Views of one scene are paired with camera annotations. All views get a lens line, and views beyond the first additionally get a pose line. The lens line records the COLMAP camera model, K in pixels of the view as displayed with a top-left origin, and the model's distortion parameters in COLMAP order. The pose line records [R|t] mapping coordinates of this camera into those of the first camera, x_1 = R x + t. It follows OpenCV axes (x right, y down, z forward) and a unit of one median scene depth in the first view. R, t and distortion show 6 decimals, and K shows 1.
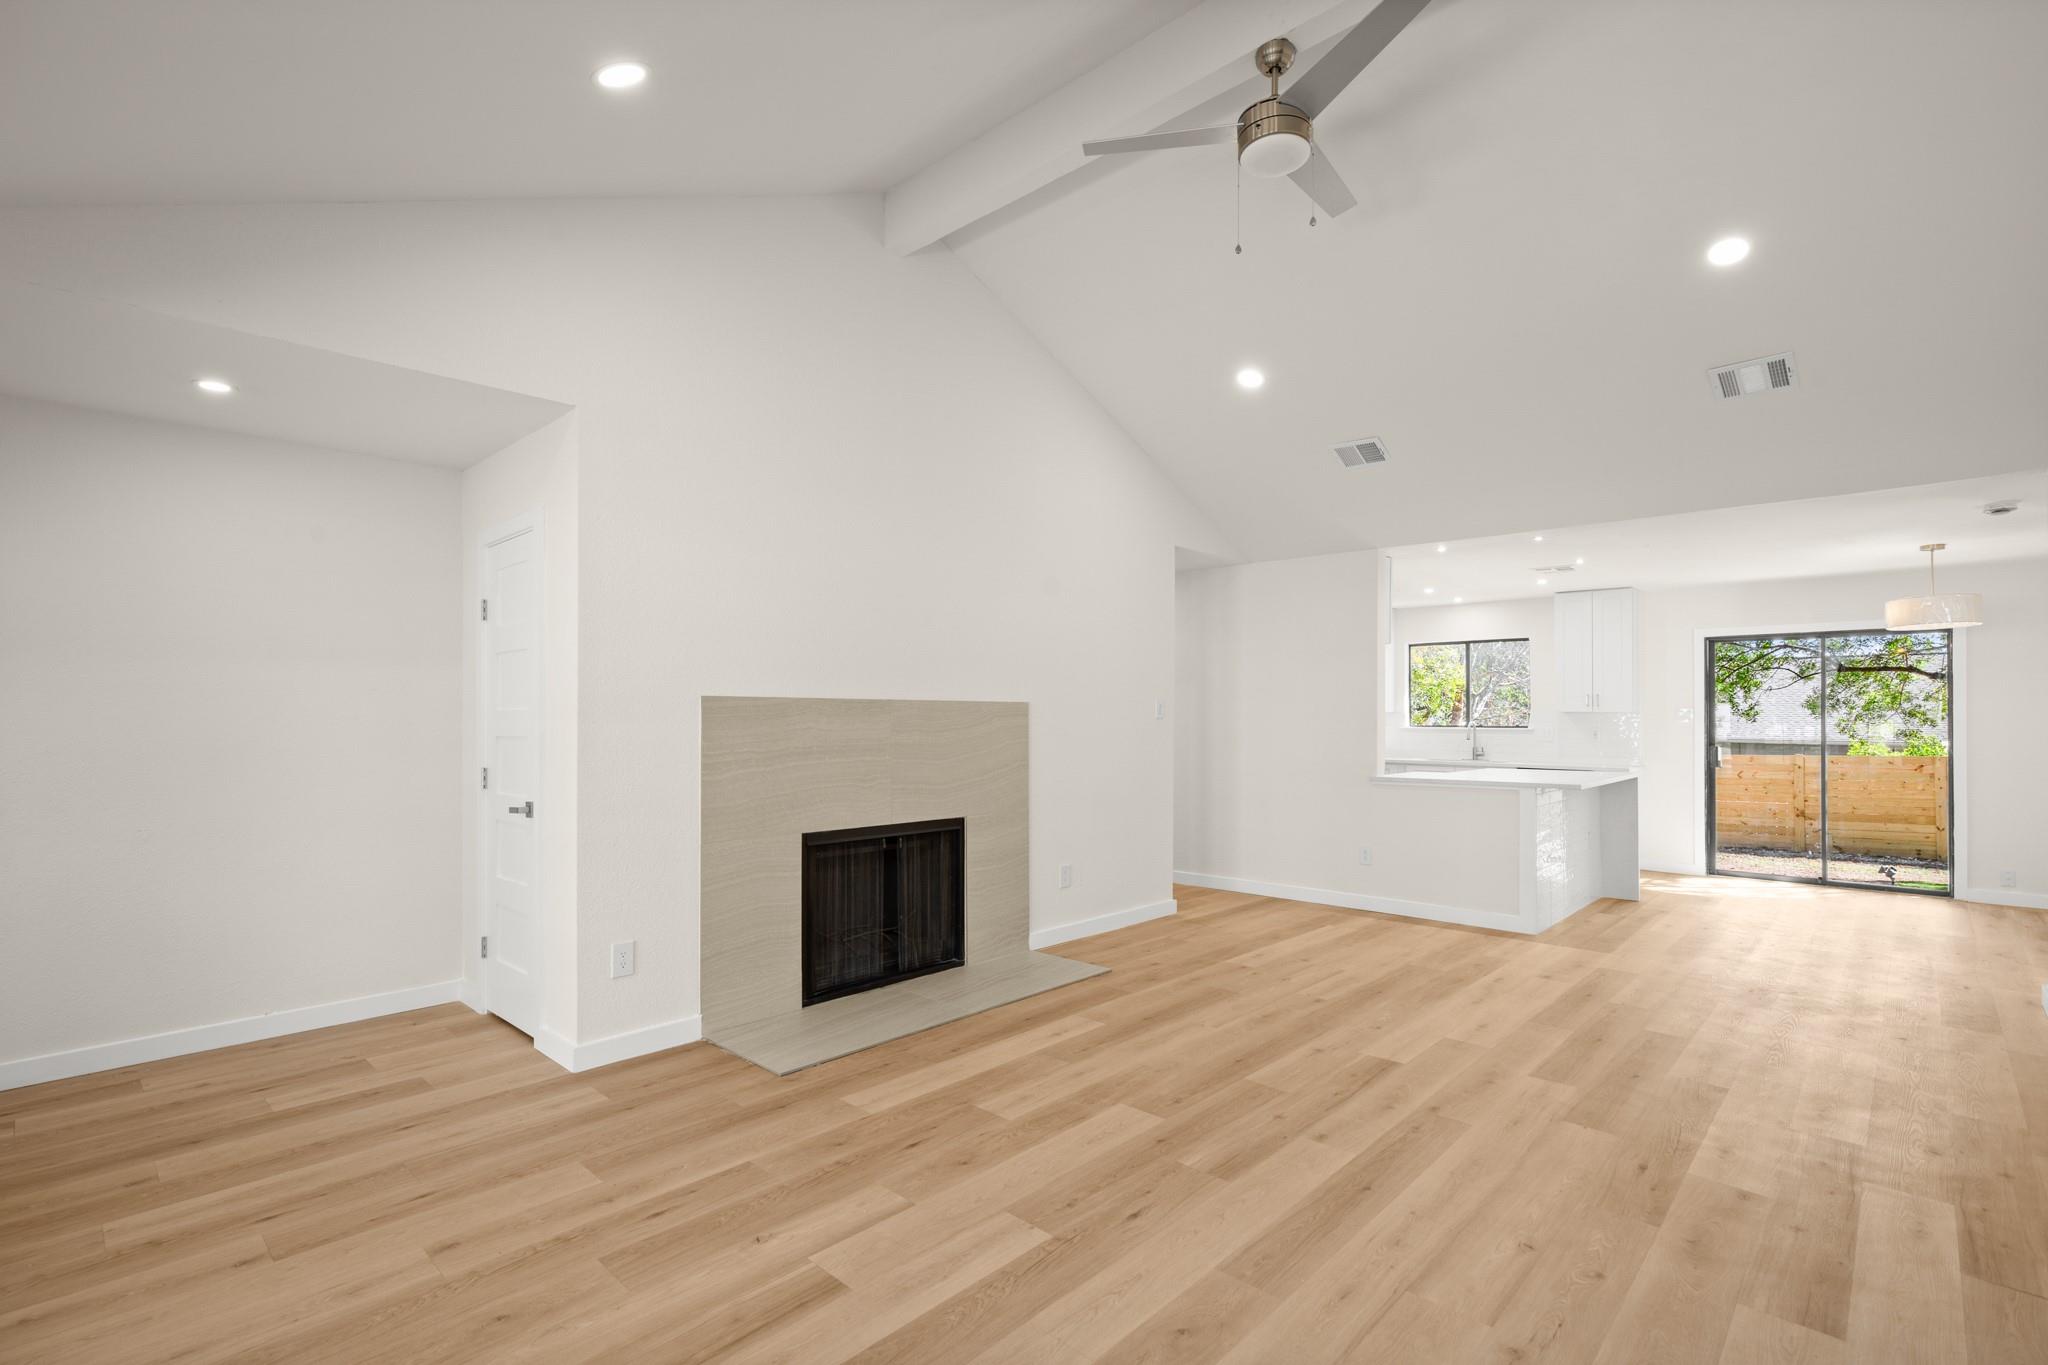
lens RADIAL K [[927.4, 0, 1061.9], [0, 927.4, 717.9], [0, 0, 1]] dist [0.000572, -0.001021]
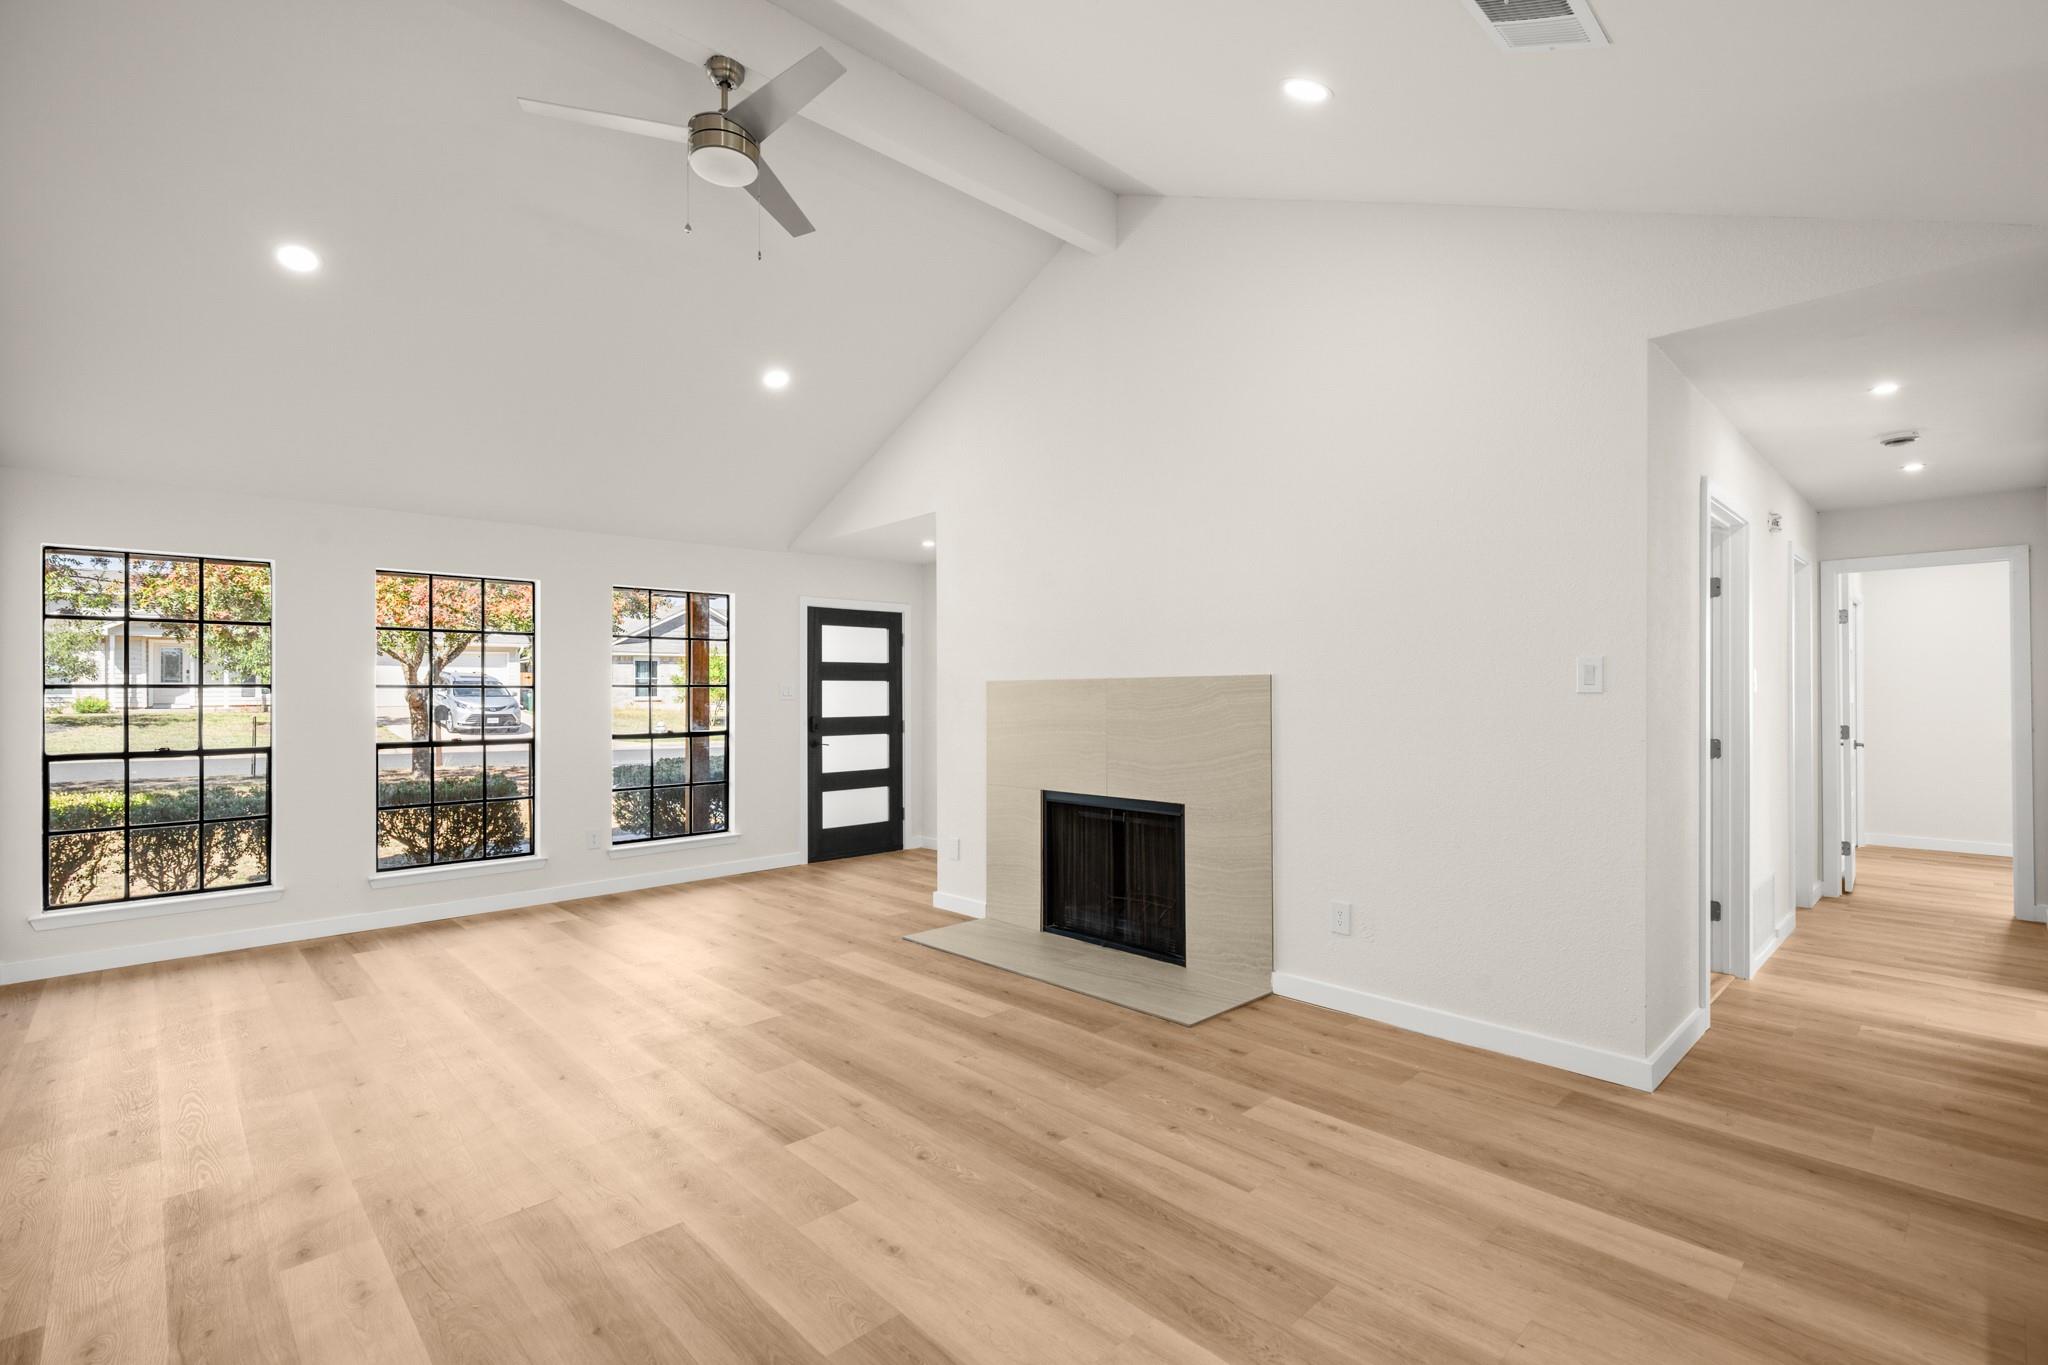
lens RADIAL K [[927.4, 0, 1025.3], [0, 927.4, 688.2], [0, 0, 1]] dist [0.000572, -0.001021]
pose [[-0.067813, -0.009650, -0.997651, 0.873804], [0.007316, 0.999922, -0.010170, 0.001453], [0.997671, -0.007989, -0.067737, 0.972518]]
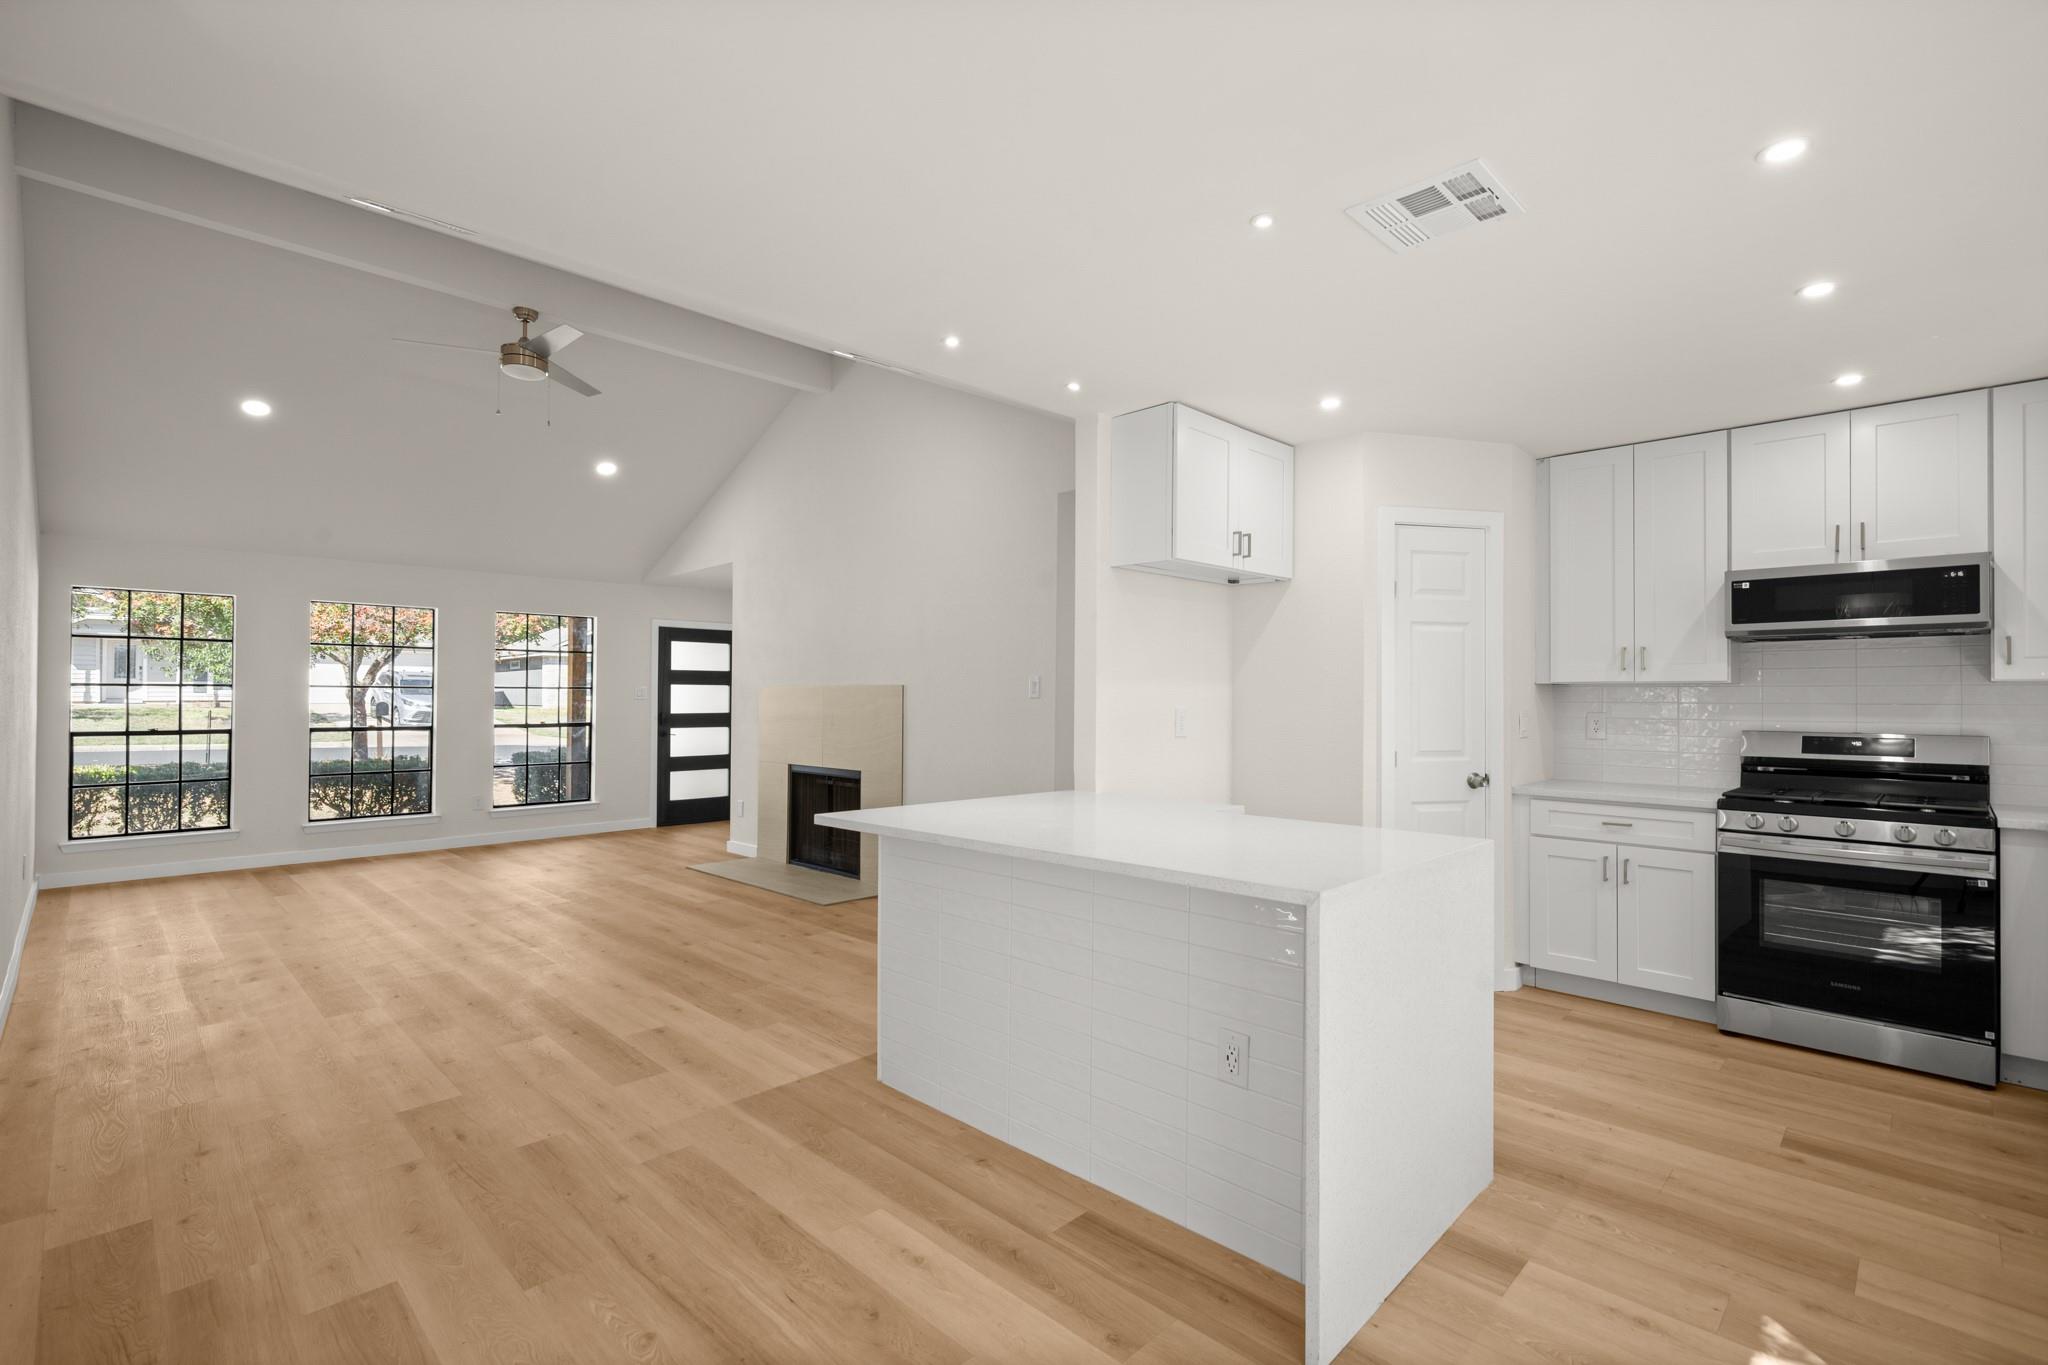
lens RADIAL K [[927.4, 0, 1027.0], [0, 927.4, 688.0], [0, 0, 1]] dist [0.000572, -0.001021]
pose [[-0.034156, -0.013991, -0.999319, 1.337519], [-0.001836, 0.999901, -0.013936, 0.004111], [0.999415, 0.001358, -0.034178, 1.382968]]
